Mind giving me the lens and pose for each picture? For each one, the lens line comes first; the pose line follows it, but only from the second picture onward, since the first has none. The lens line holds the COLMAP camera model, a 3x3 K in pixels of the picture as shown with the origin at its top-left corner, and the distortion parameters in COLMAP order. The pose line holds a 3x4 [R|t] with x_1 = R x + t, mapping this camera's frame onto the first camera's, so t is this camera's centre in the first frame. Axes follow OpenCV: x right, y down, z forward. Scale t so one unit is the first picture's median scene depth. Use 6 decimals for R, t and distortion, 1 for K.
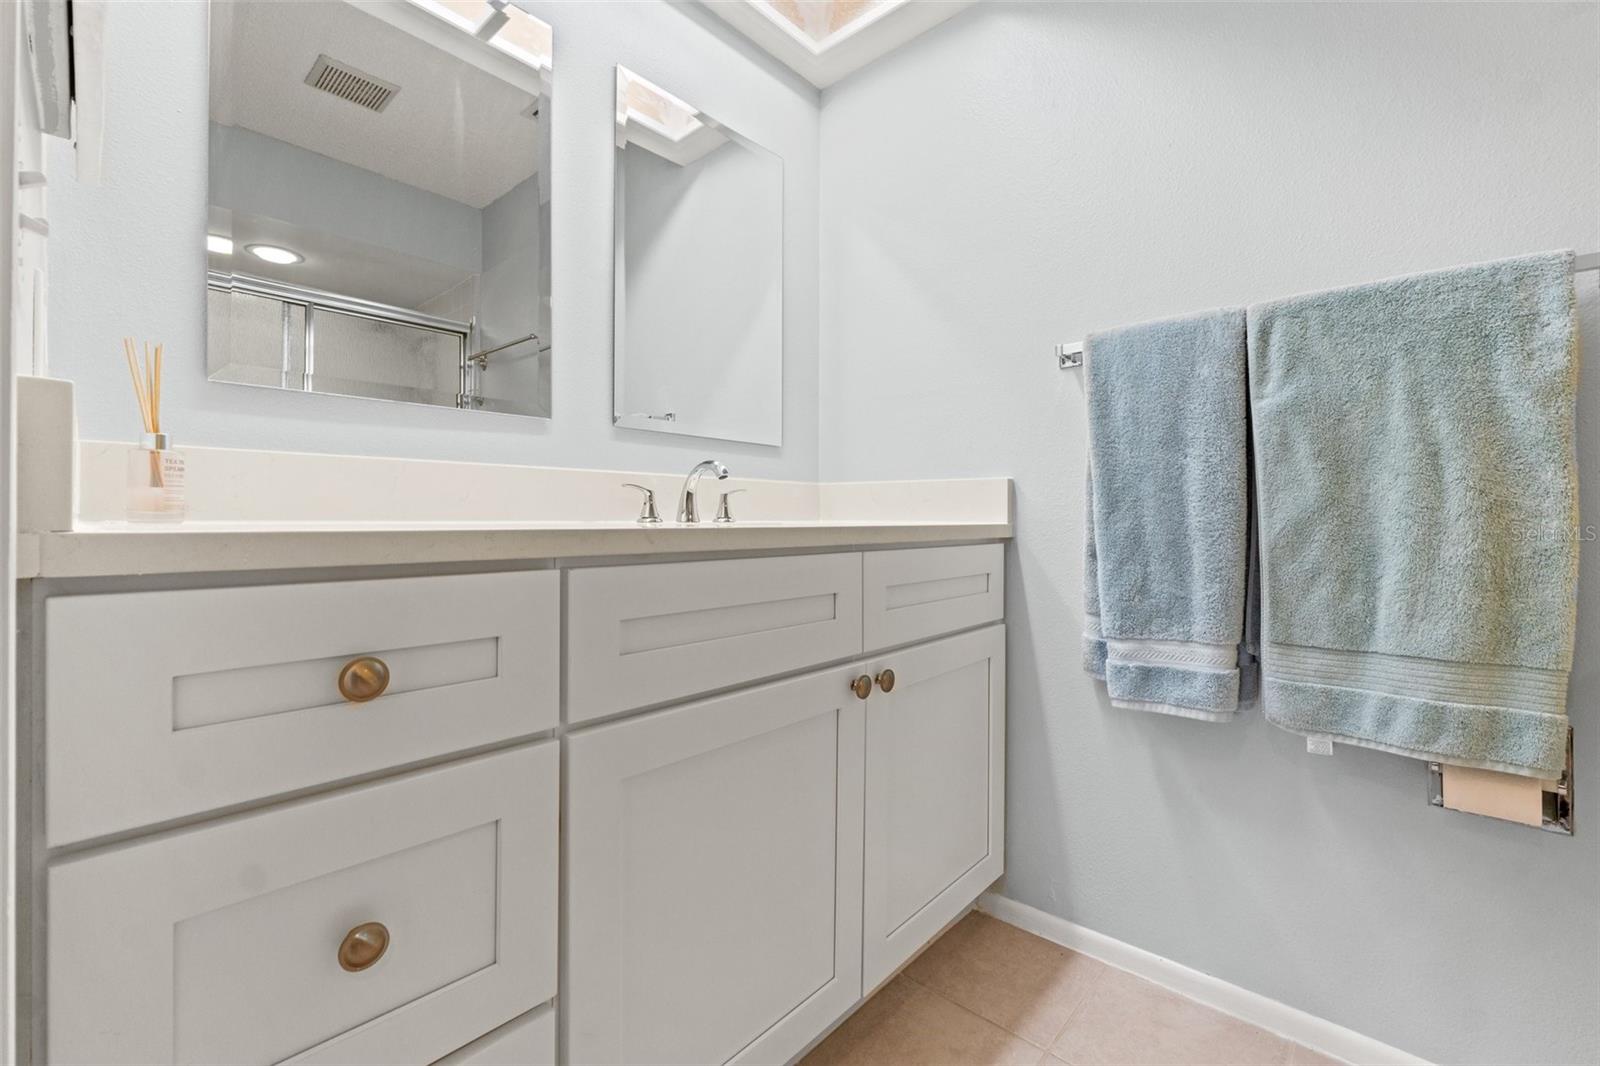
lens RADIAL K [[689.1, 0, 792.8], [0, 689.1, 514.2], [0, 0, 1]] dist [-0.003461, -0.001172]
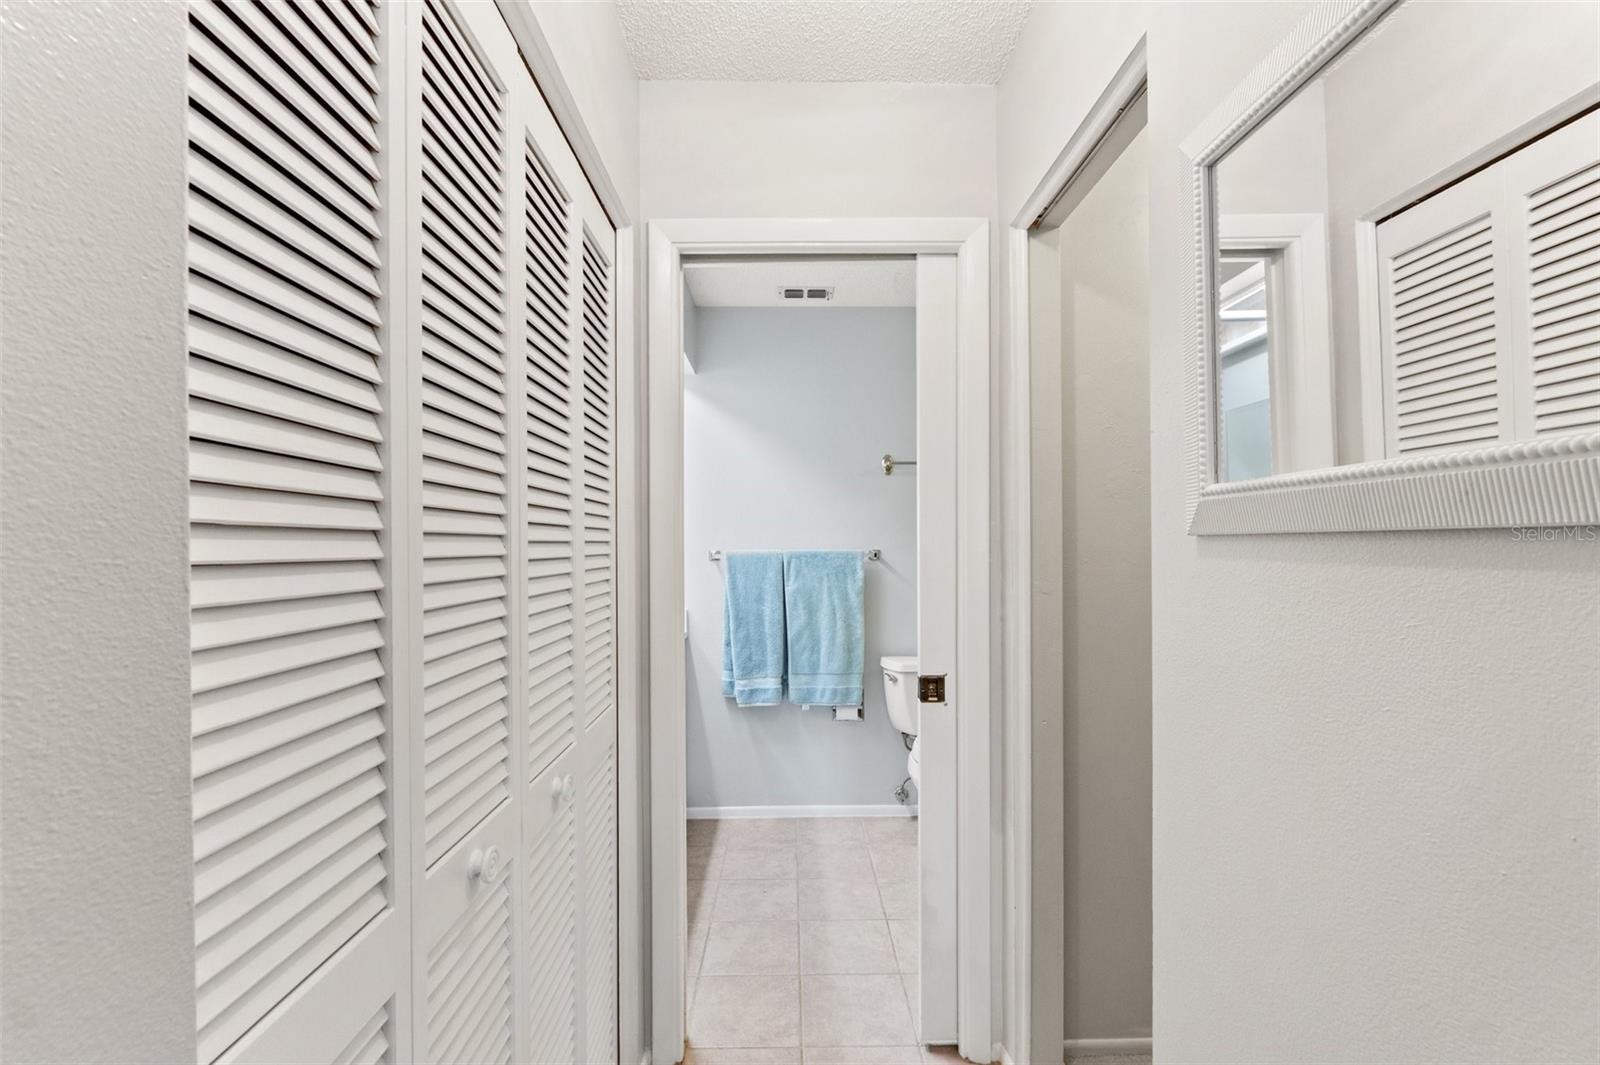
lens RADIAL K [[689.1, 0, 804.6], [0, 689.1, 538.8], [0, 0, 1]] dist [-0.003461, -0.001172]
pose [[0.728113, 0.001363, 0.685456, -1.224287], [0.003139, 0.999981, -0.005322, -0.358329], [-0.685450, 0.006027, 0.728095, -1.116025]]
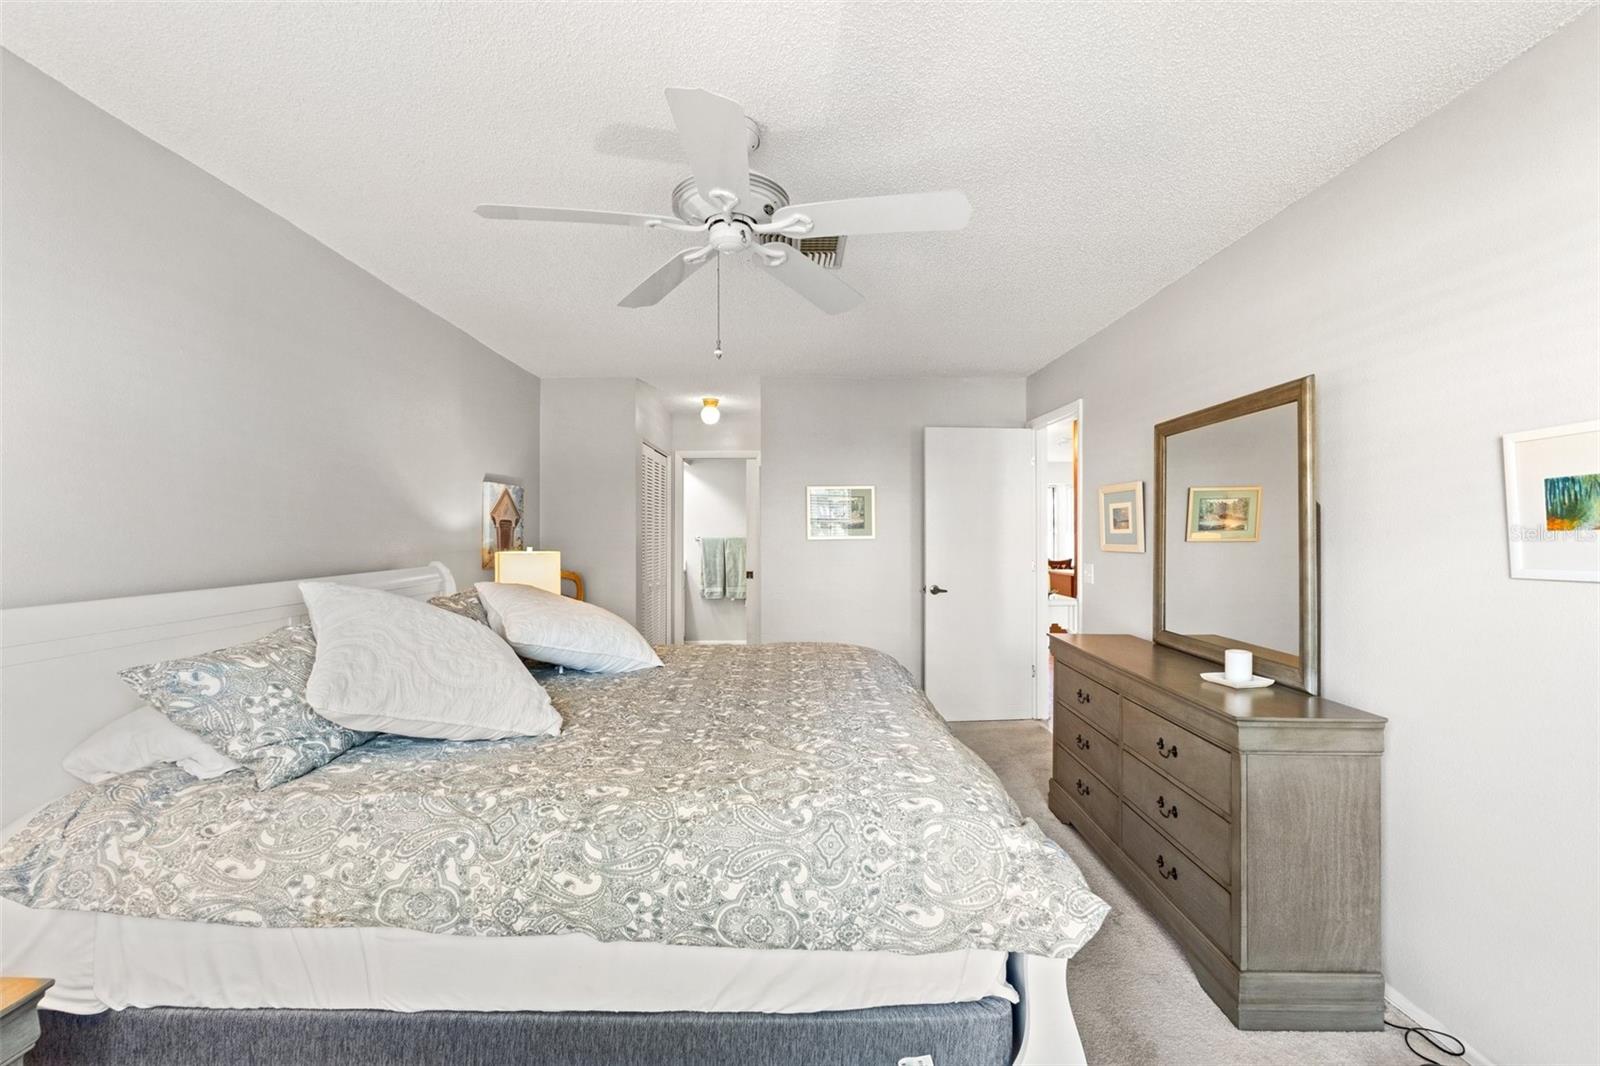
lens RADIAL K [[689.1, 0, 797.4], [0, 689.1, 528.6], [0, 0, 1]] dist [-0.003461, -0.001172]
pose [[0.742661, 0.002287, 0.669663, -3.558783], [-0.005441, 0.999982, 0.002618, -0.431717], [-0.669645, -0.005588, 0.742660, -4.802071]]
